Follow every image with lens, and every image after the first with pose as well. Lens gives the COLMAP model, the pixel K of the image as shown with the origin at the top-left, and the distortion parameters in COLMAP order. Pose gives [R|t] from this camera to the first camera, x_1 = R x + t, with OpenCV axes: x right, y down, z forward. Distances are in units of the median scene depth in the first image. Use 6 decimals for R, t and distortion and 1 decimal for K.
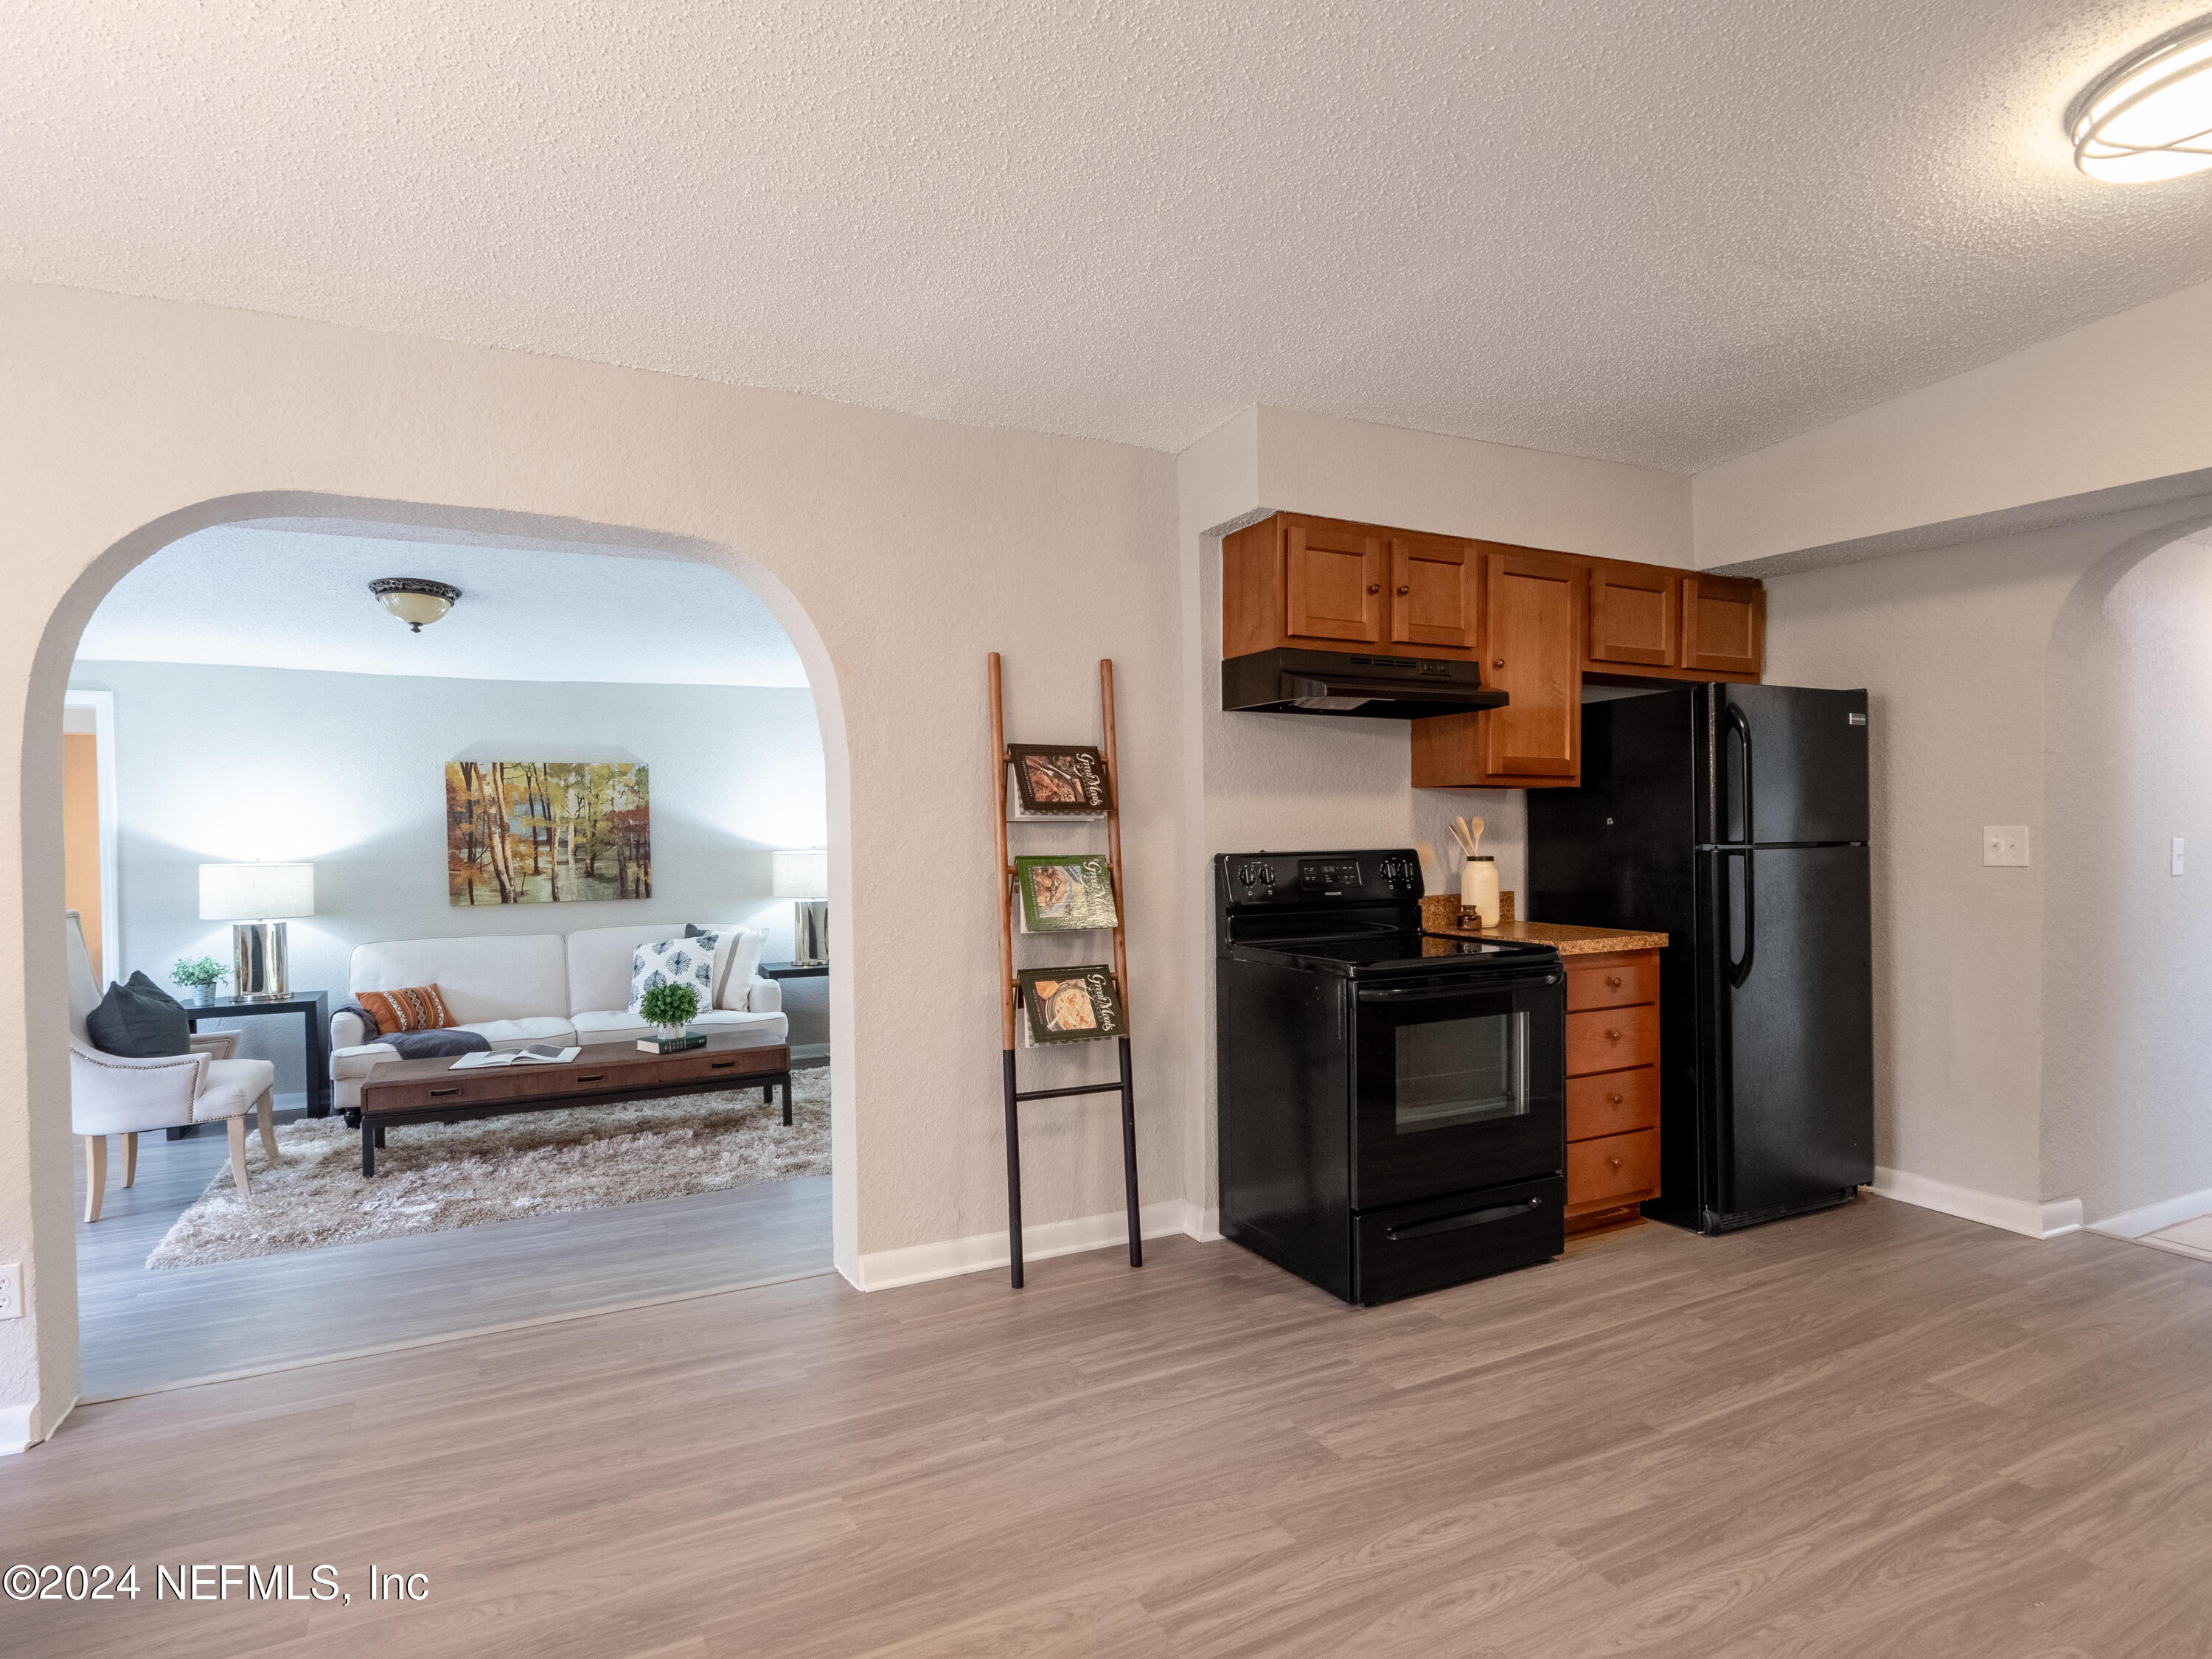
lens RADIAL K [[1214.3, 0, 1106.0], [0, 1214.3, 829.5], [0, 0, 1]] dist [-0.017253, 0.000820]
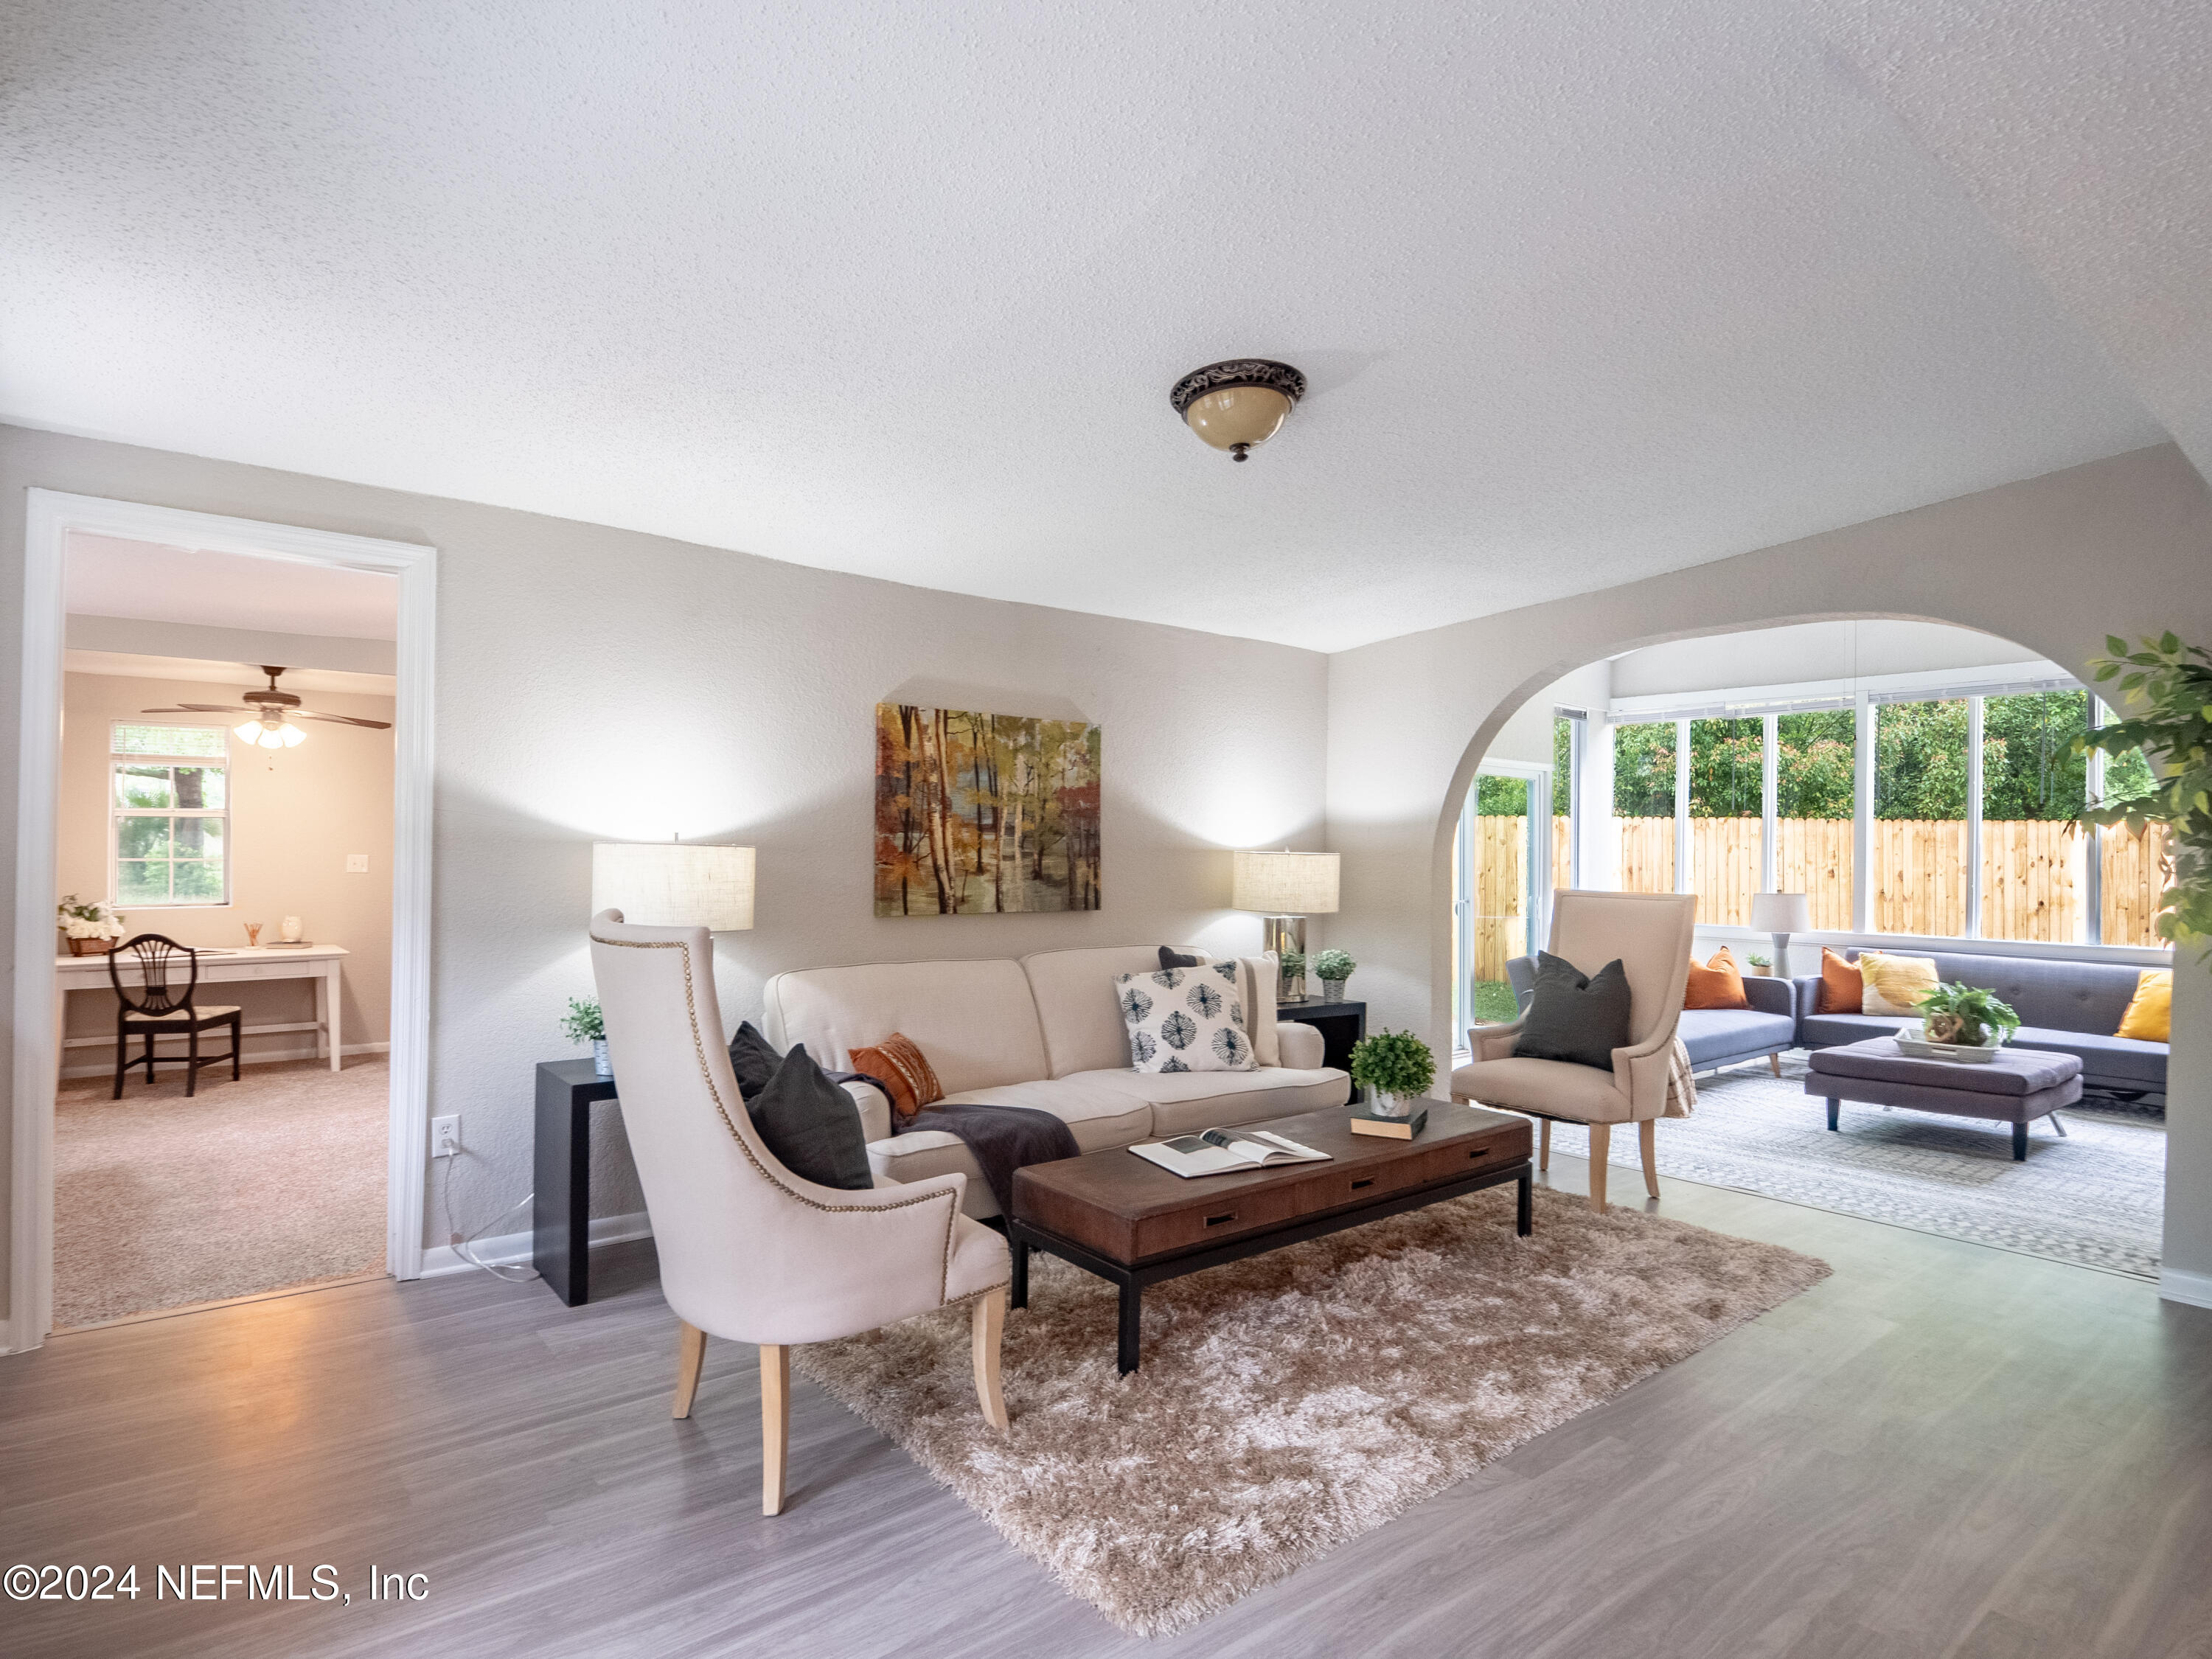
lens RADIAL K [[1207.1, 0, 1091.3], [0, 1207.1, 838.6], [0, 0, 1]] dist [-0.002152, 0.000249]
pose [[0.978906, 0.028522, 0.202310, -0.549933], [-0.025277, 0.999507, -0.018605, 0.028611], [-0.202741, 0.013099, 0.979145, 0.306002]]
